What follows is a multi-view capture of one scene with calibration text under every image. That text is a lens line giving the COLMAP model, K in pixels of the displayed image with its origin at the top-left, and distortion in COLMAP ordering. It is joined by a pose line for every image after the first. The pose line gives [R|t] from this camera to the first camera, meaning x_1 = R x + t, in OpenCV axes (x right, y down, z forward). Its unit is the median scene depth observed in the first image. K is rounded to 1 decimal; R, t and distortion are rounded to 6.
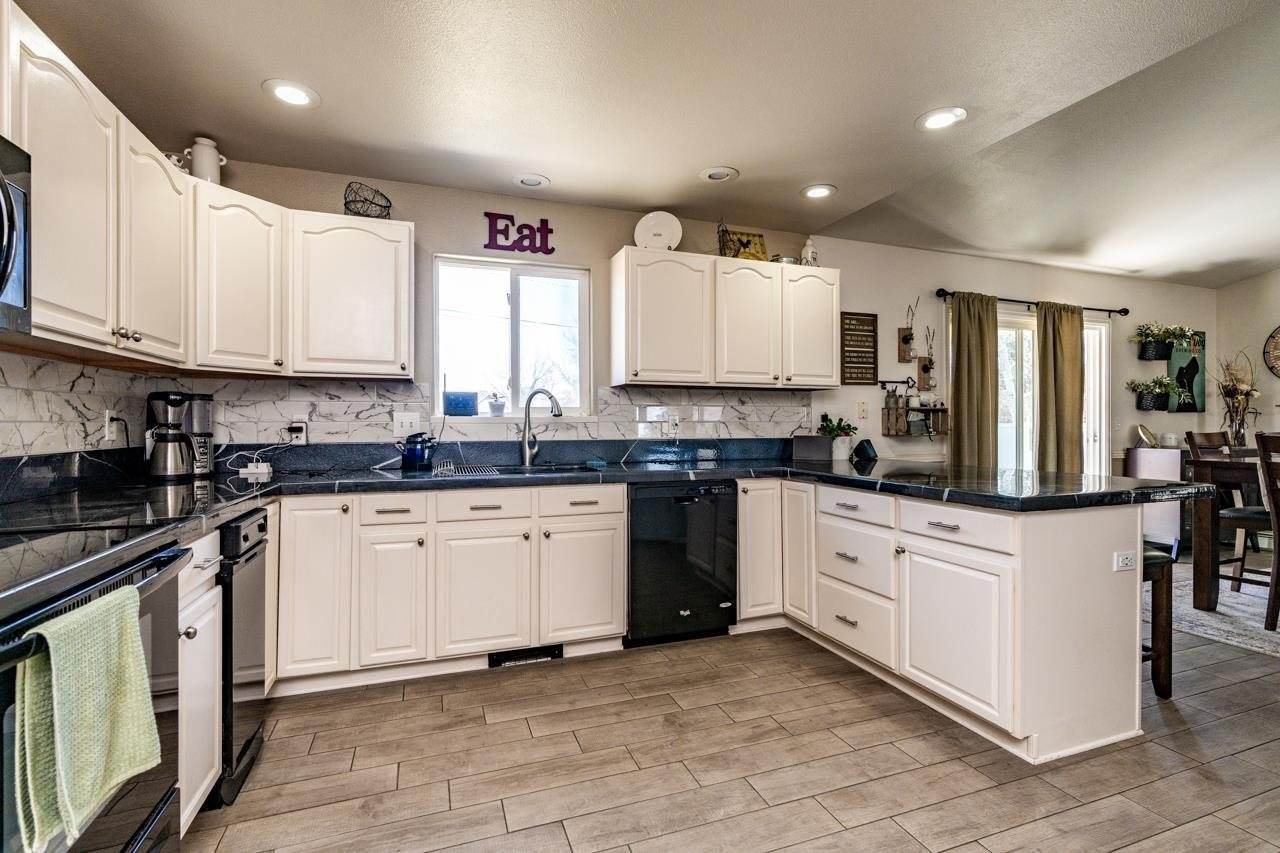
lens RADIAL K [[580.2, 0, 641.1], [0, 580.2, 426.3], [0, 0, 1]] dist [-0.005902, 0.001409]
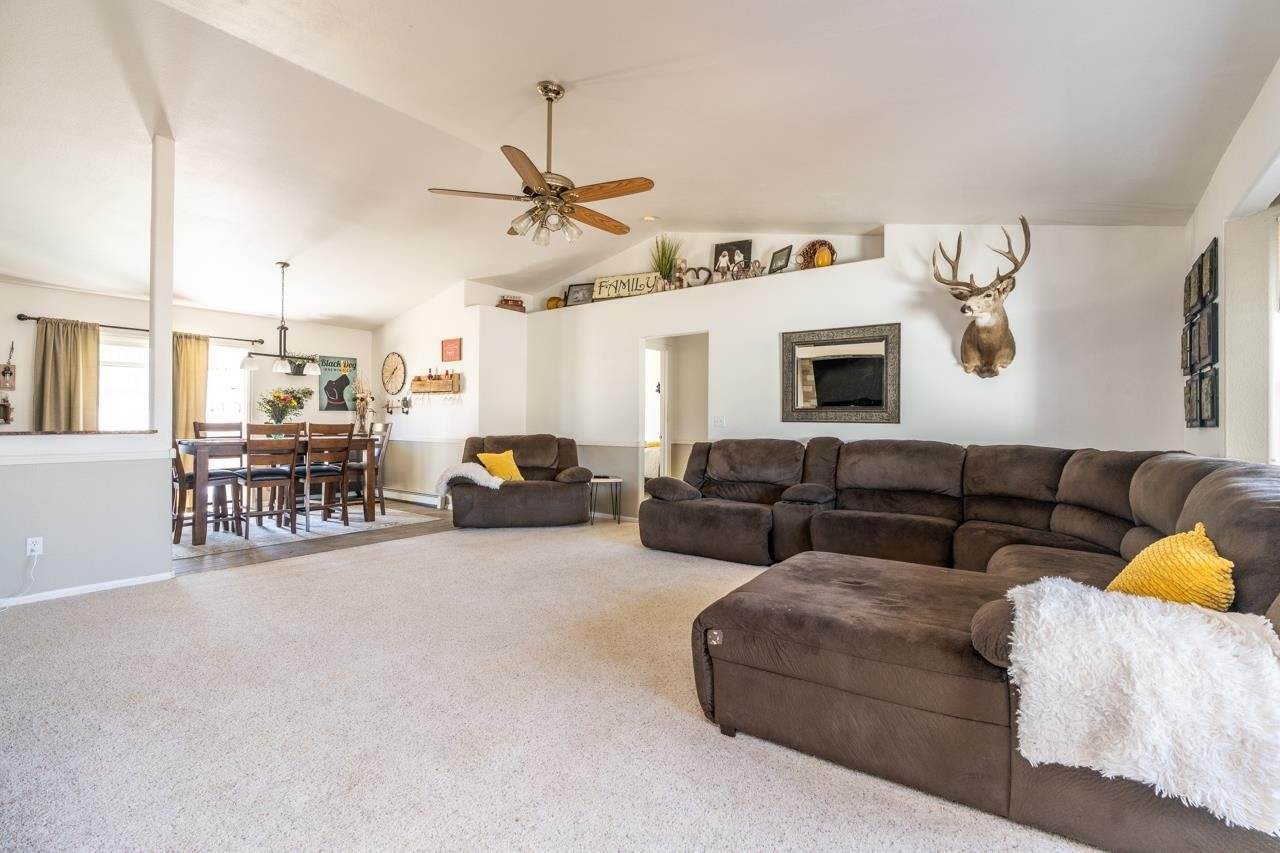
lens RADIAL K [[580.2, 0, 641.5], [0, 580.2, 426.9], [0, 0, 1]] dist [-0.005902, 0.001409]
pose [[0.845365, 0.004737, 0.534168, 1.047405], [-0.013412, 0.999834, 0.012360, -0.015092], [-0.534021, -0.017613, 0.845288, -0.909673]]
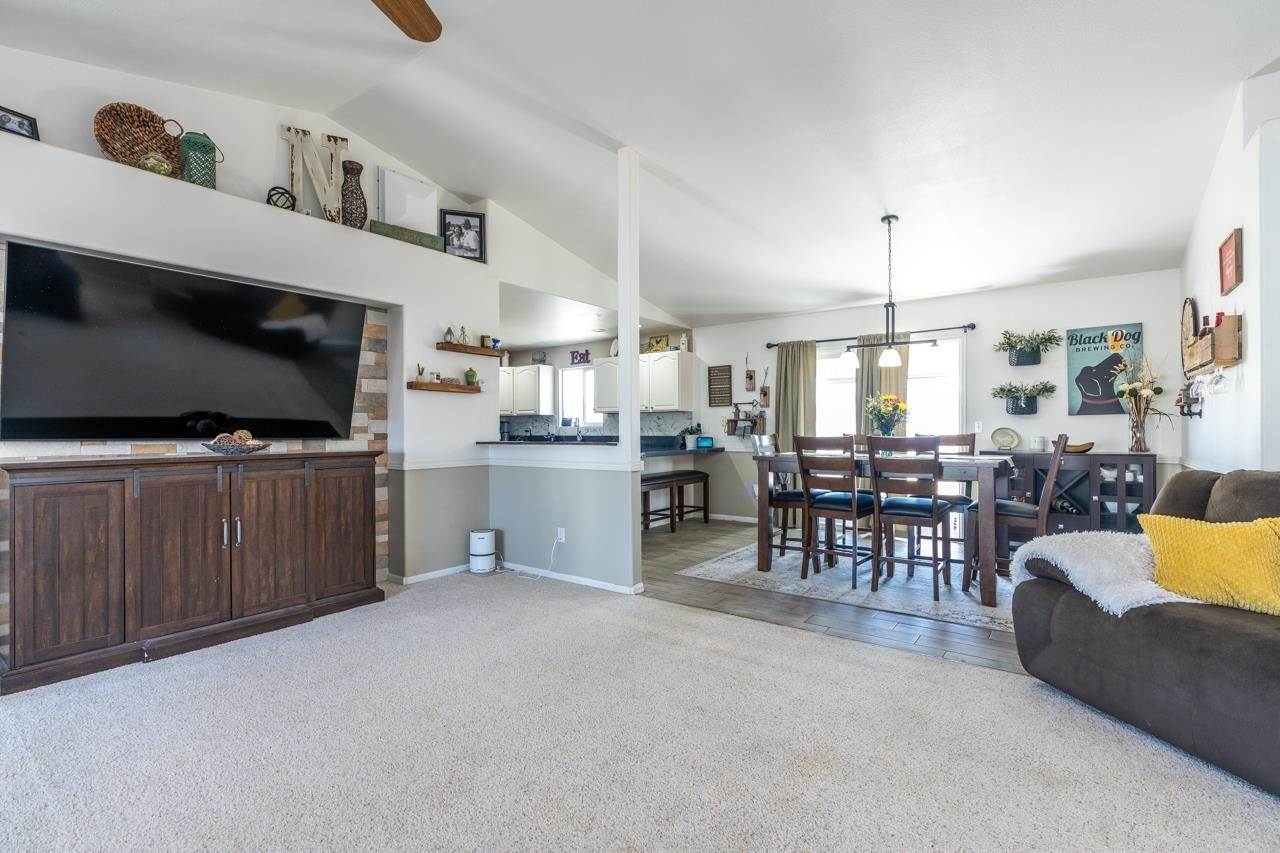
lens RADIAL K [[580.2, 0, 642.0], [0, 580.2, 426.5], [0, 0, 1]] dist [-0.005902, 0.001409]
pose [[0.540059, -0.002363, -0.841624, 1.715537], [0.005777, 0.999983, 0.000900, -0.013601], [0.841608, -0.005348, 0.540063, -0.151027]]
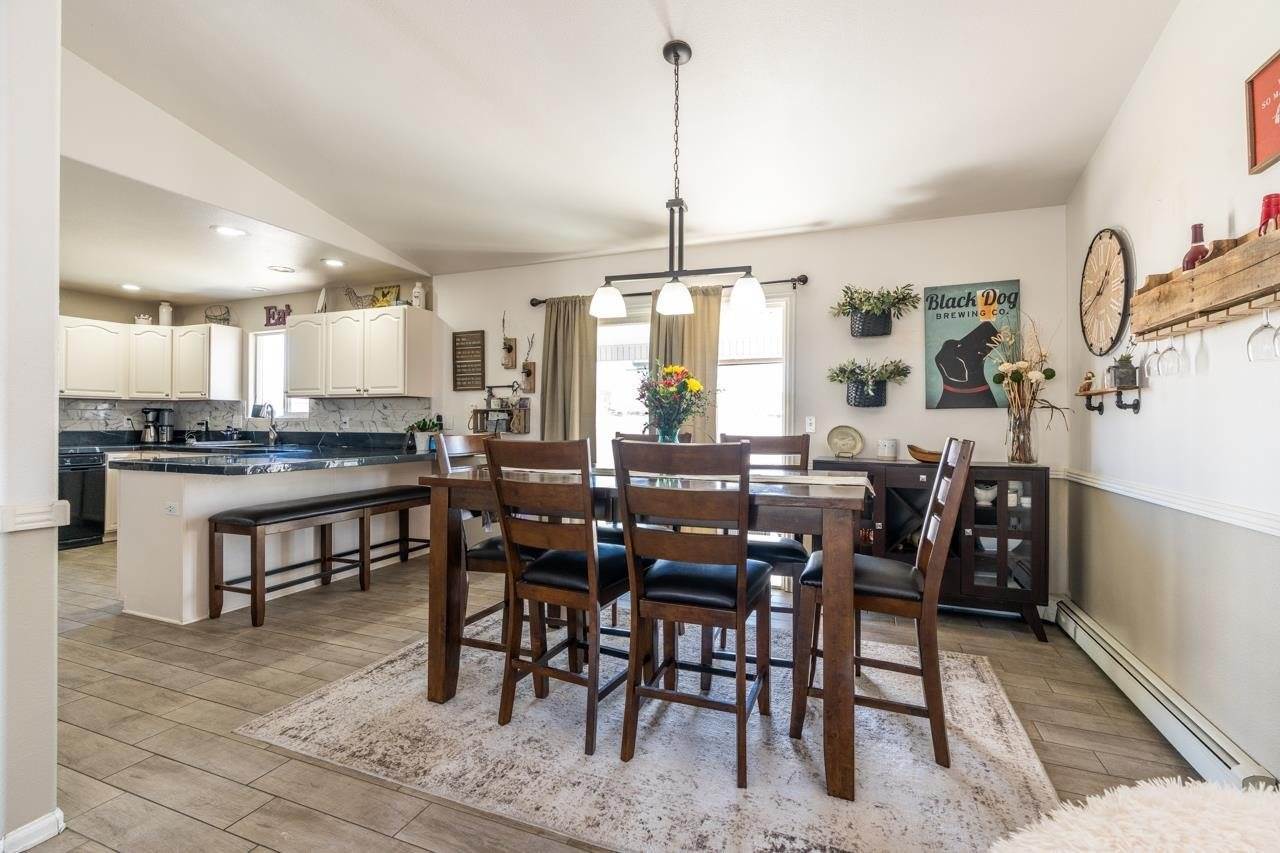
lens RADIAL K [[580.2, 0, 640.4], [0, 580.2, 415.2], [0, 0, 1]] dist [-0.005902, 0.001409]
pose [[0.738640, -0.002666, -0.674095, 1.438880], [-0.006066, 0.999925, -0.010601, -0.009864], [0.674073, 0.011919, 0.738569, 0.347869]]
